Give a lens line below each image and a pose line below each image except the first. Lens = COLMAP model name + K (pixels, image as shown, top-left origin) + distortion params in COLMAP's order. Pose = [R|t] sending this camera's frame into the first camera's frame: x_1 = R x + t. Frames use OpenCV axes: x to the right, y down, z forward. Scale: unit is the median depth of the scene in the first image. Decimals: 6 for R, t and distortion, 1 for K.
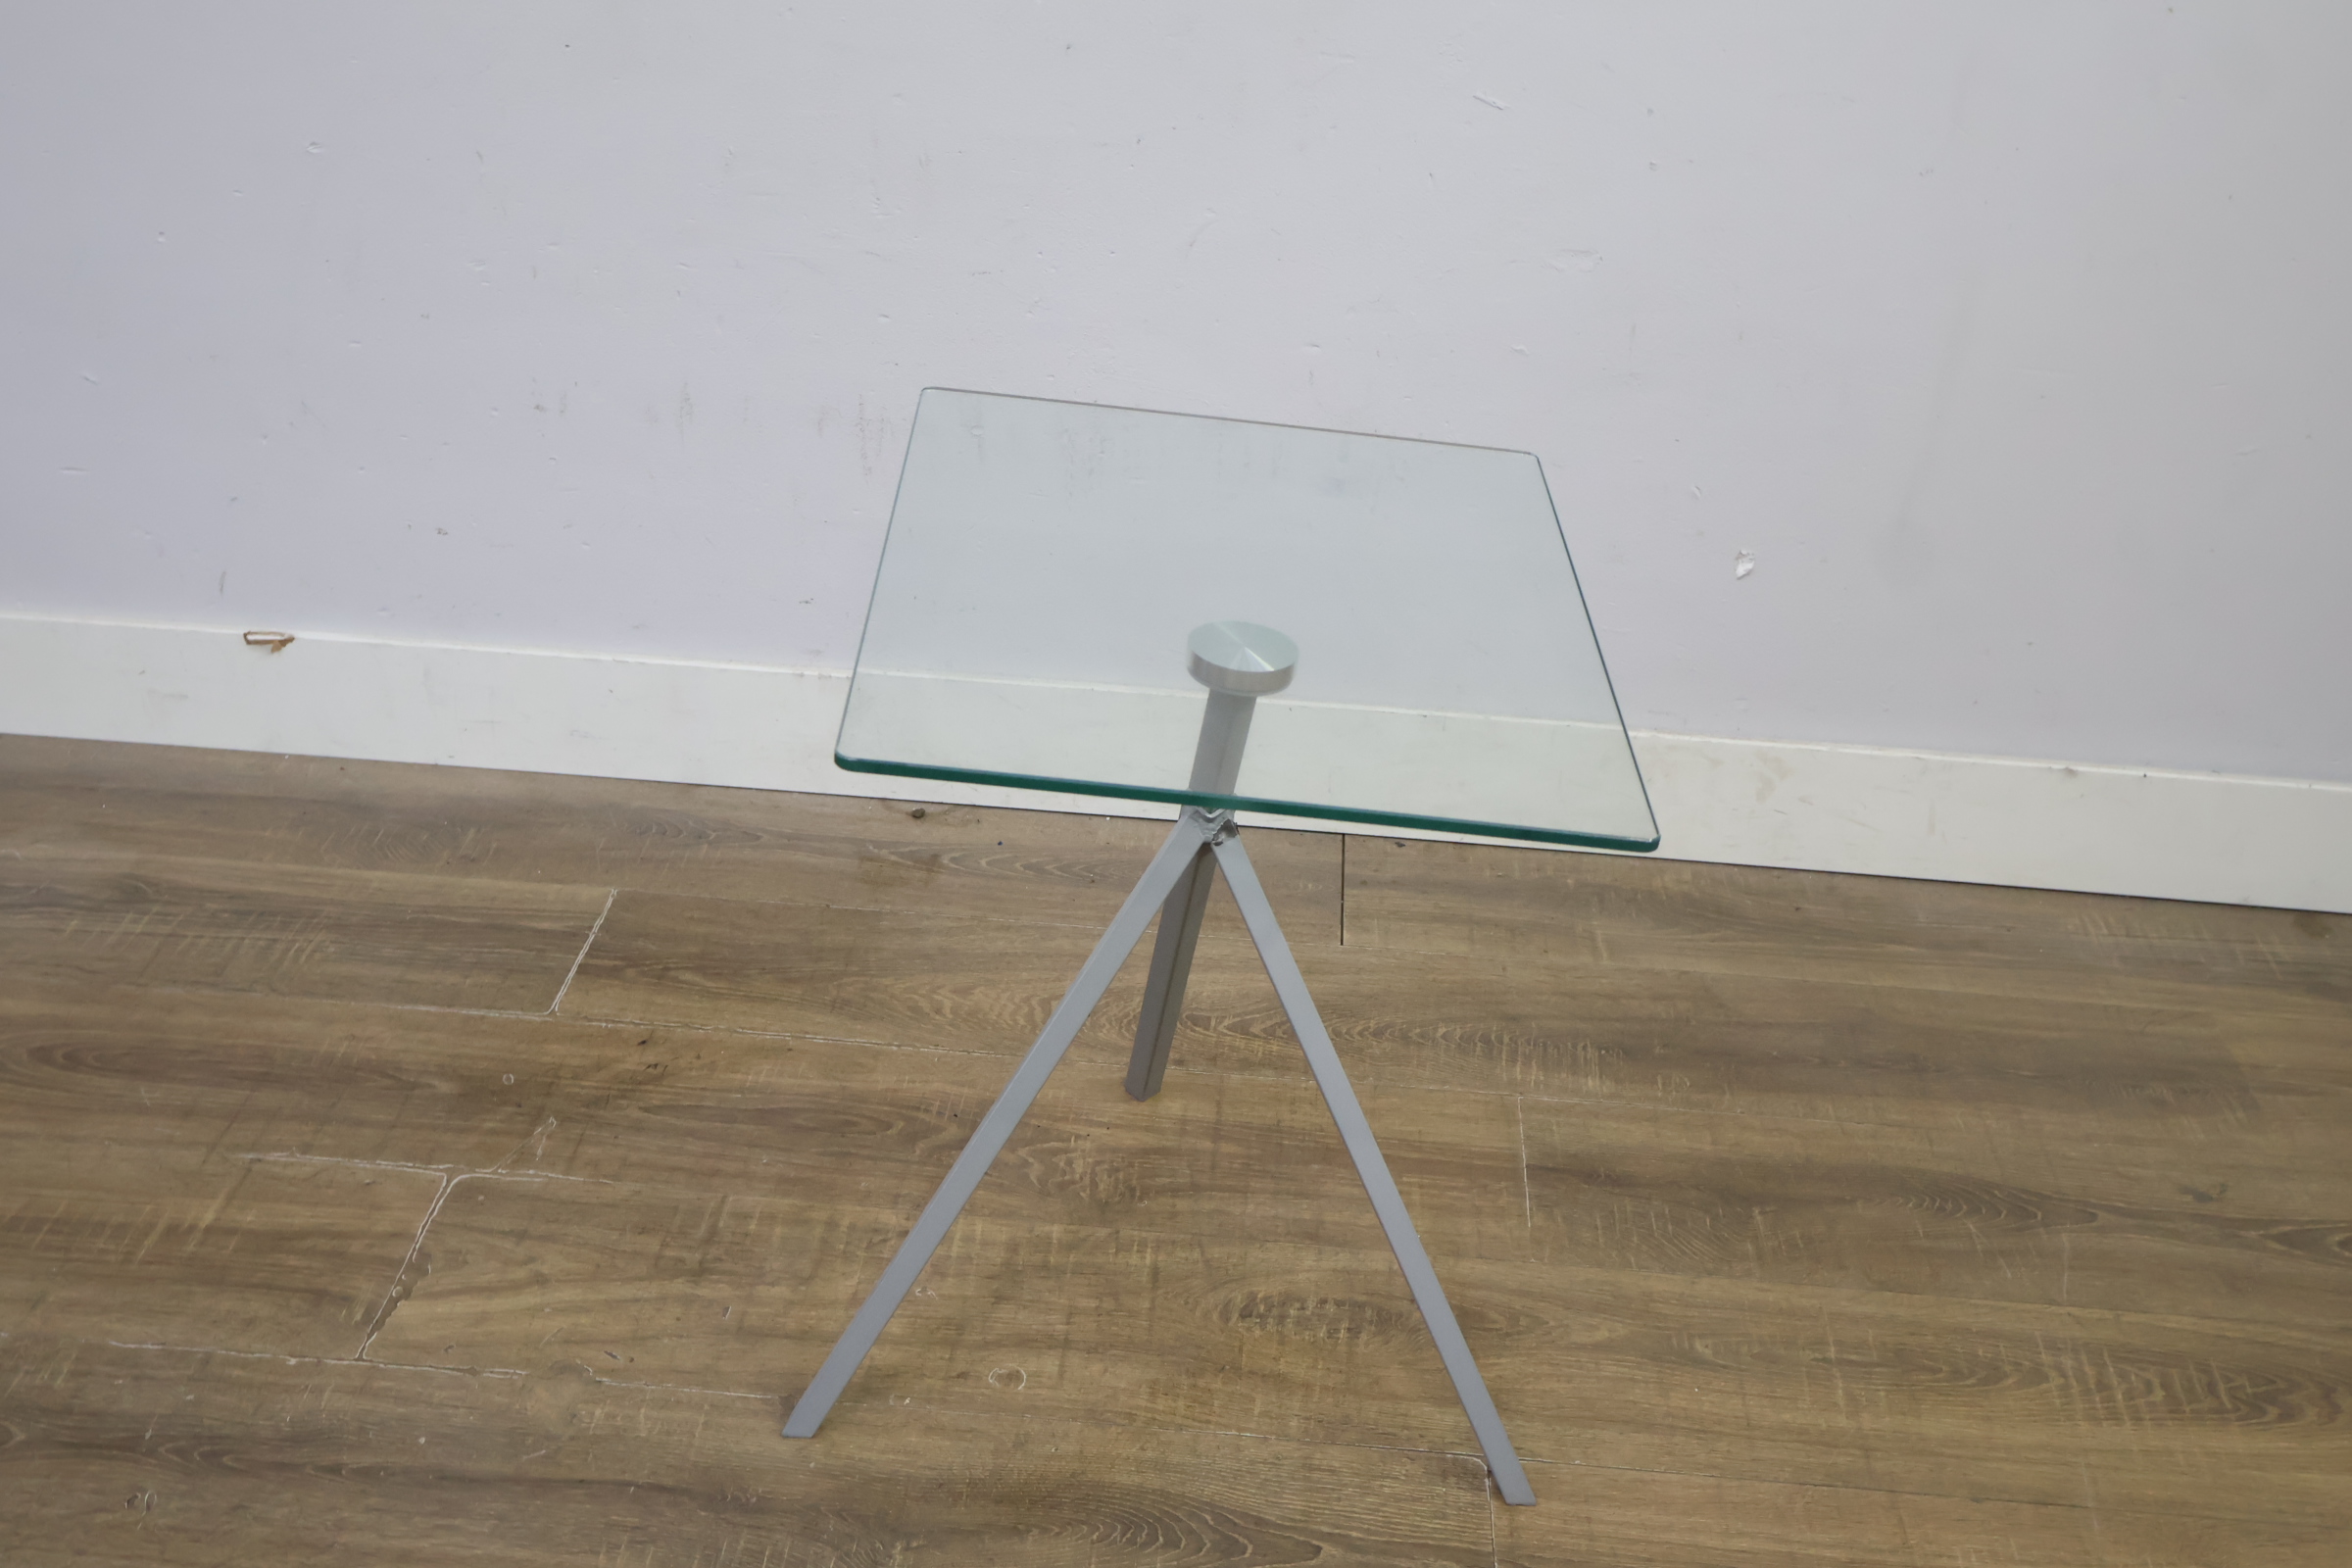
lens RADIAL K [[2645.0, 0, 1162.0], [0, 2645.0, 784.5], [0, 0, 1]] dist [0.002947, 0.000000]
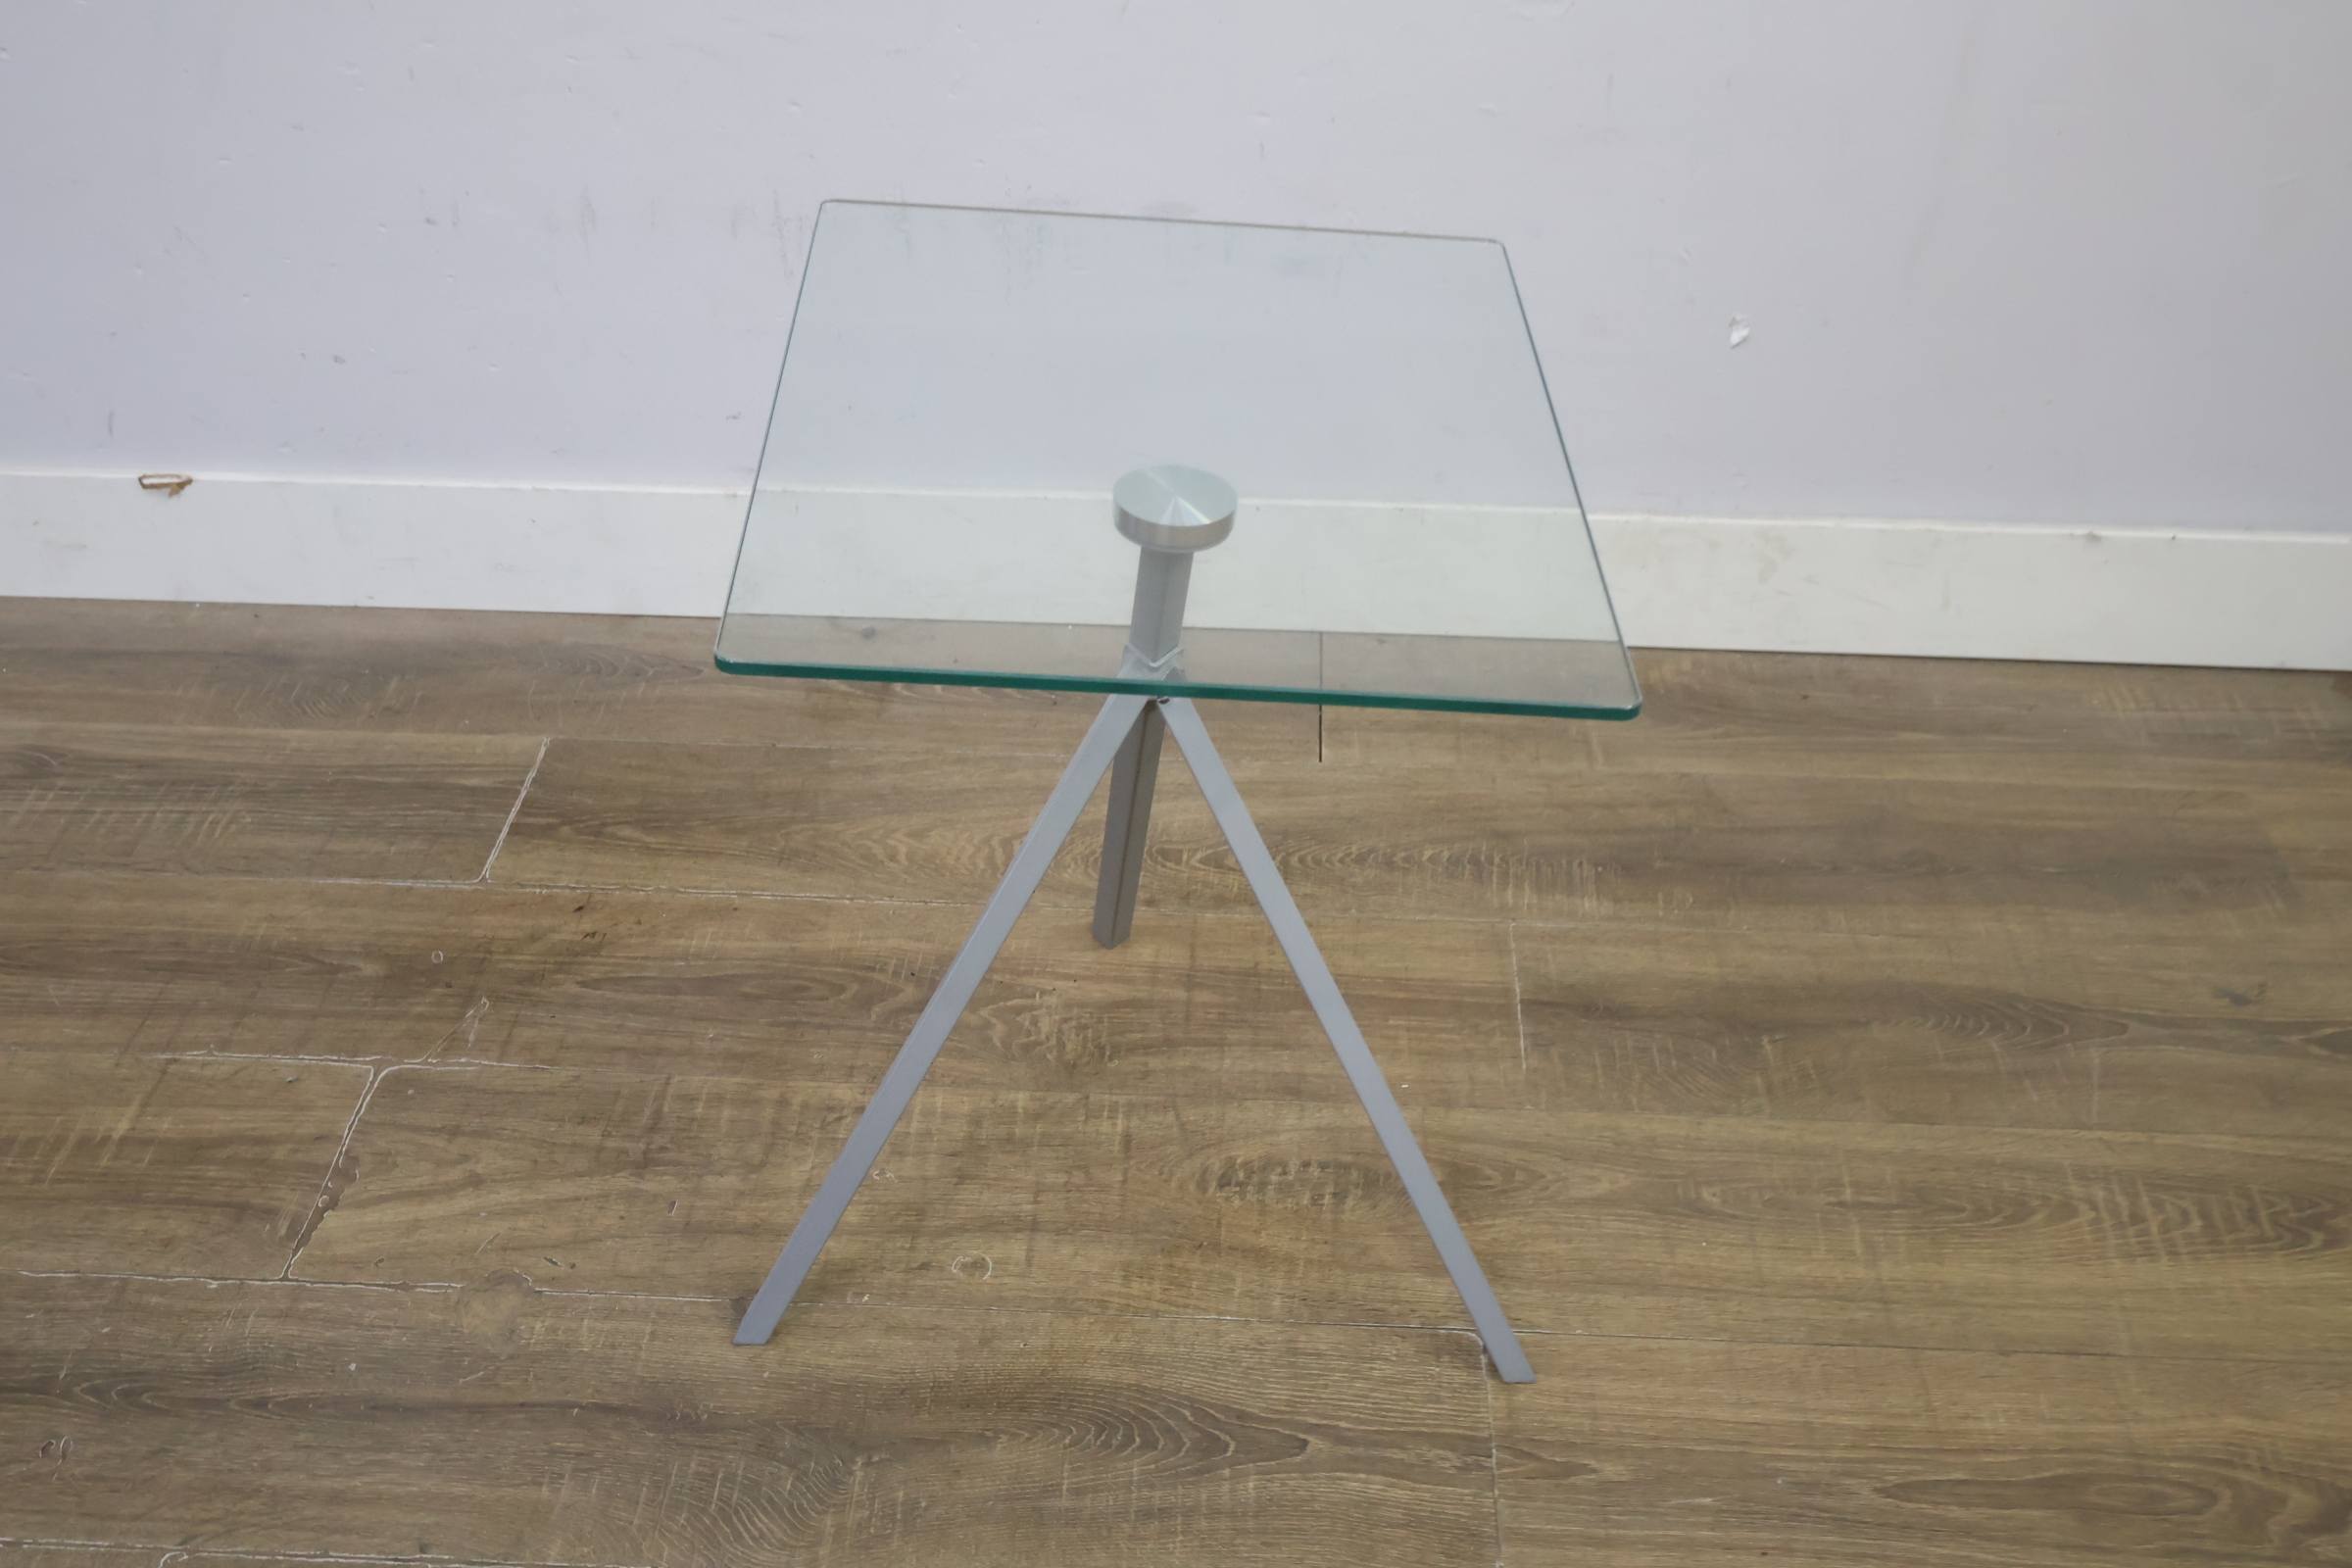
lens RADIAL K [[2645.0, 0, 1162.2], [0, 2645.0, 785.4], [0, 0, 1]] dist [0.002947, 0.000000]
pose [[0.998911, -0.045772, -0.009023, 0.023141], [0.046464, 0.993455, 0.104350, -0.037259], [0.004188, -0.104656, 0.994500, 0.073145]]
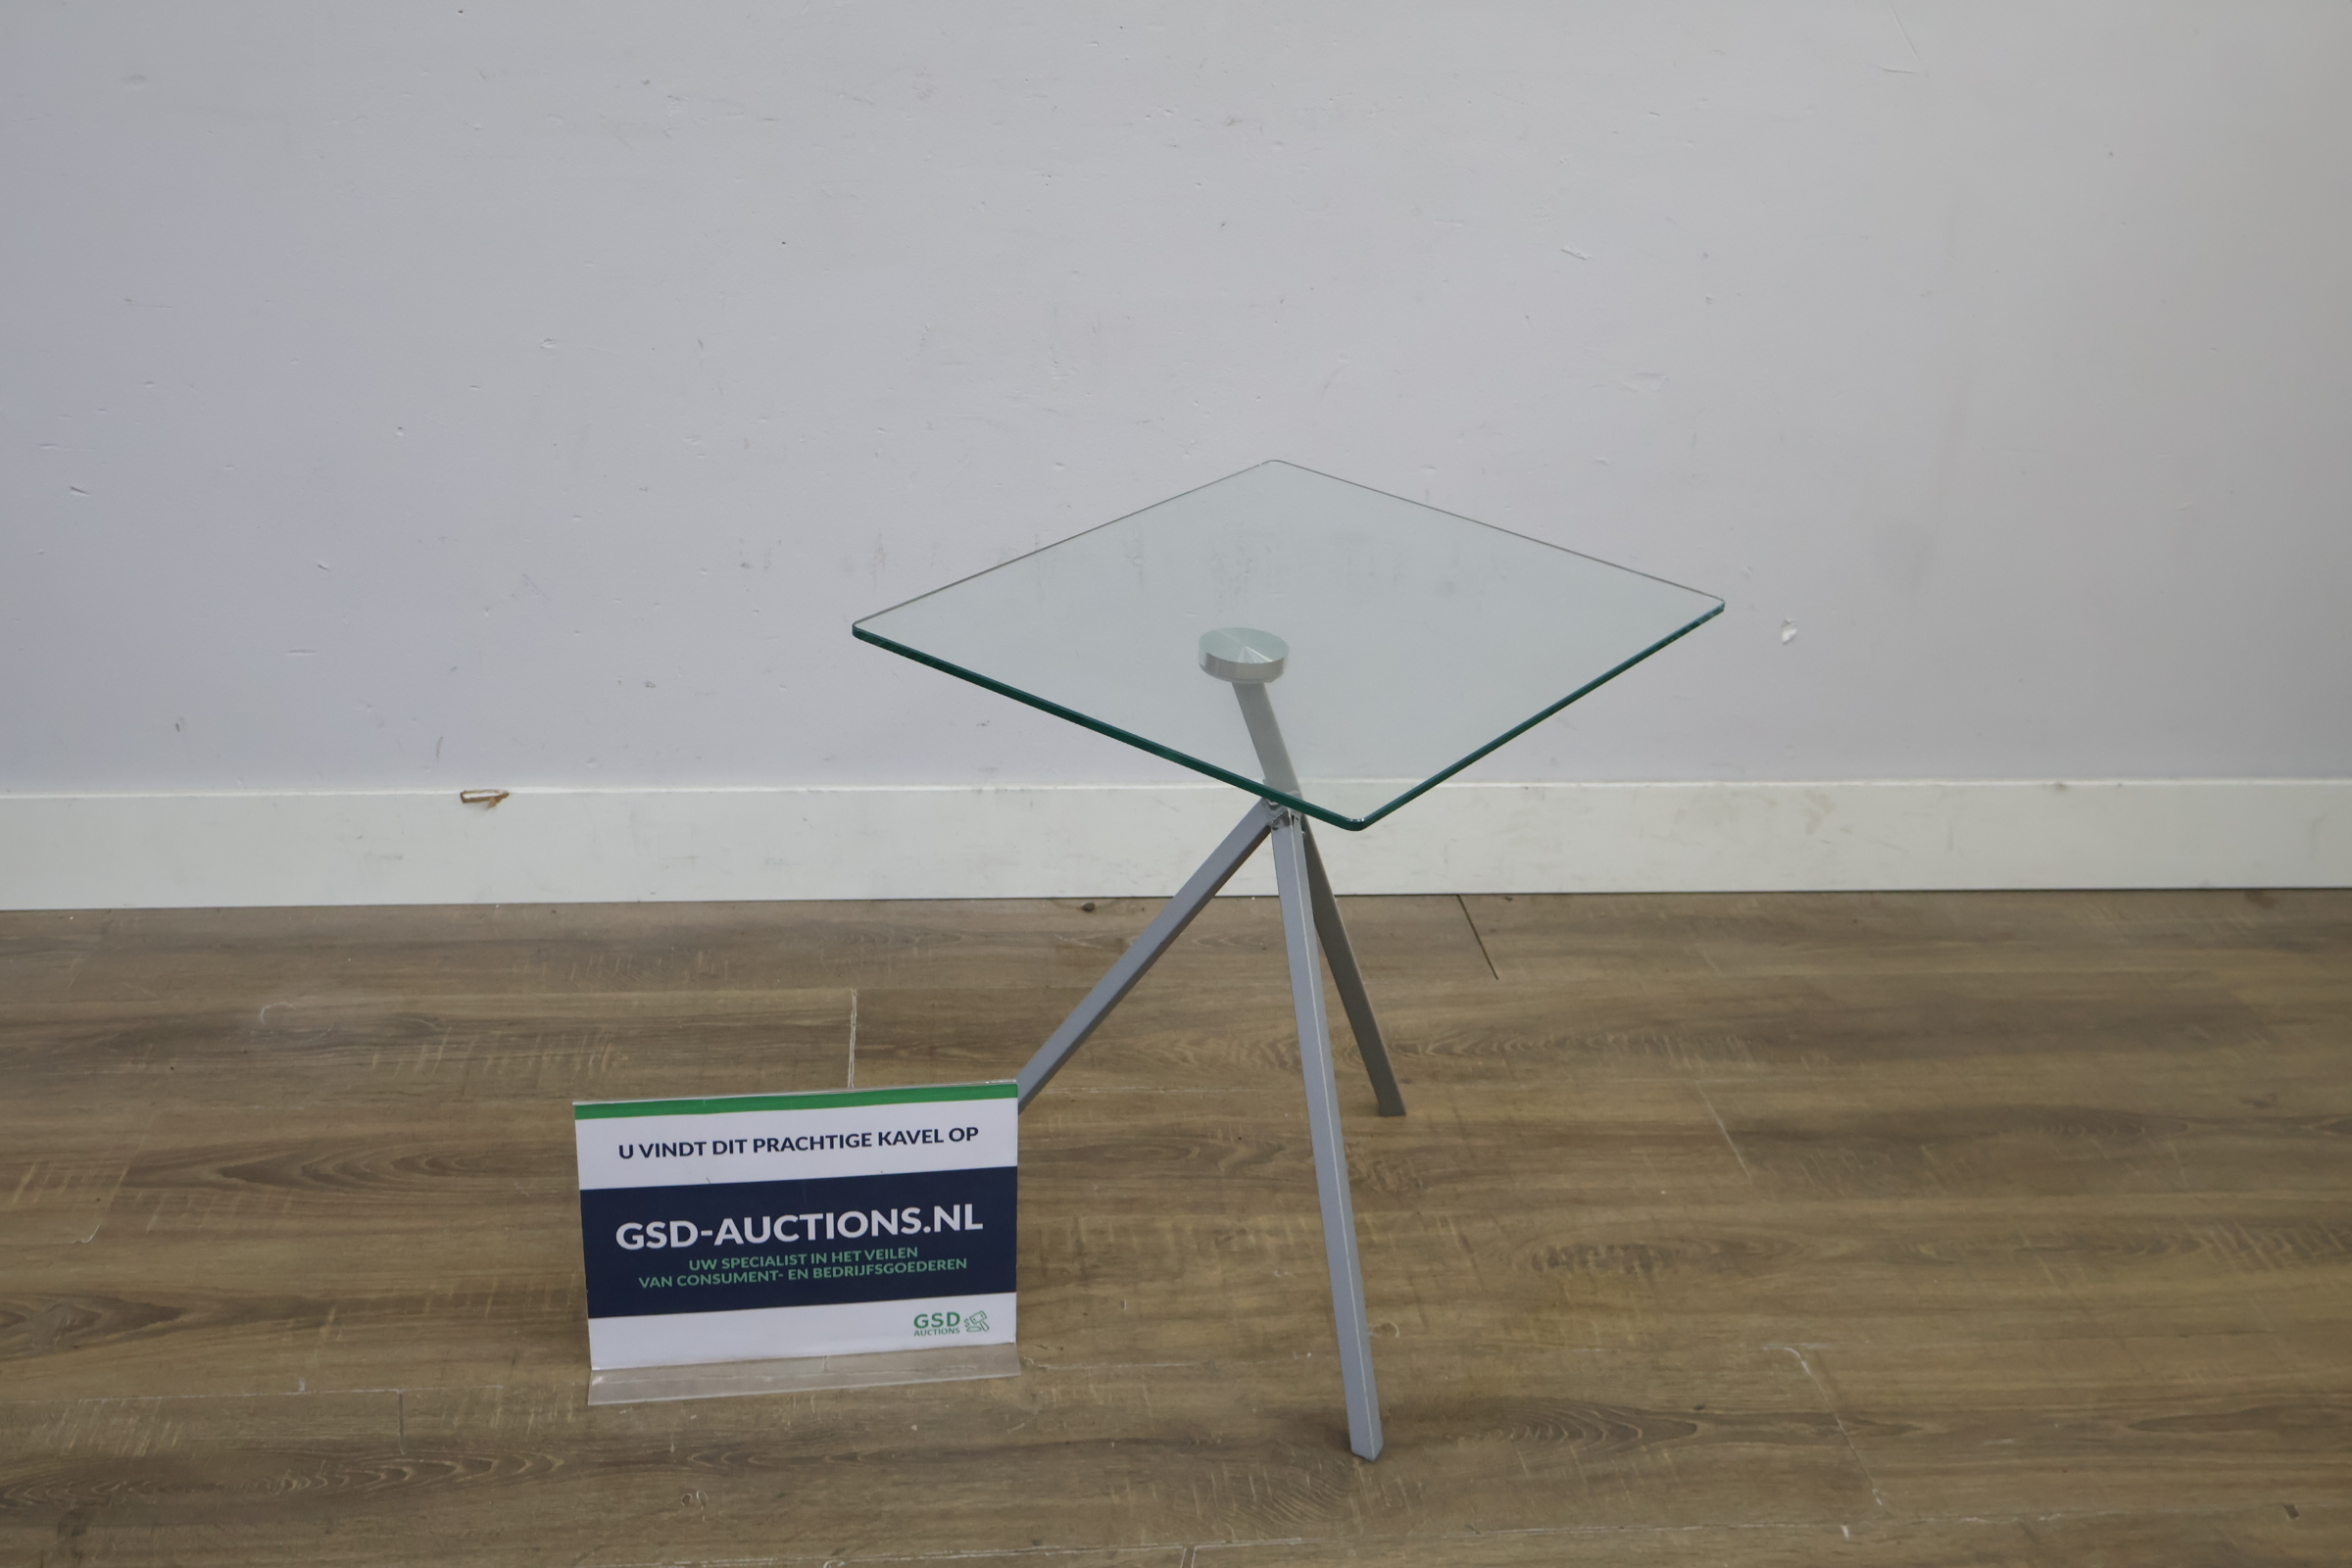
lens RADIAL K [[2645.0, 0, 1182.0], [0, 2645.0, 776.6], [0, 0, 1]] dist [0.002947, 0.000000]
pose [[0.985637, -0.076484, 0.150563, -0.273153], [0.089201, 0.992828, -0.079596, 0.061139], [-0.143395, 0.091883, 0.985391, -0.141250]]
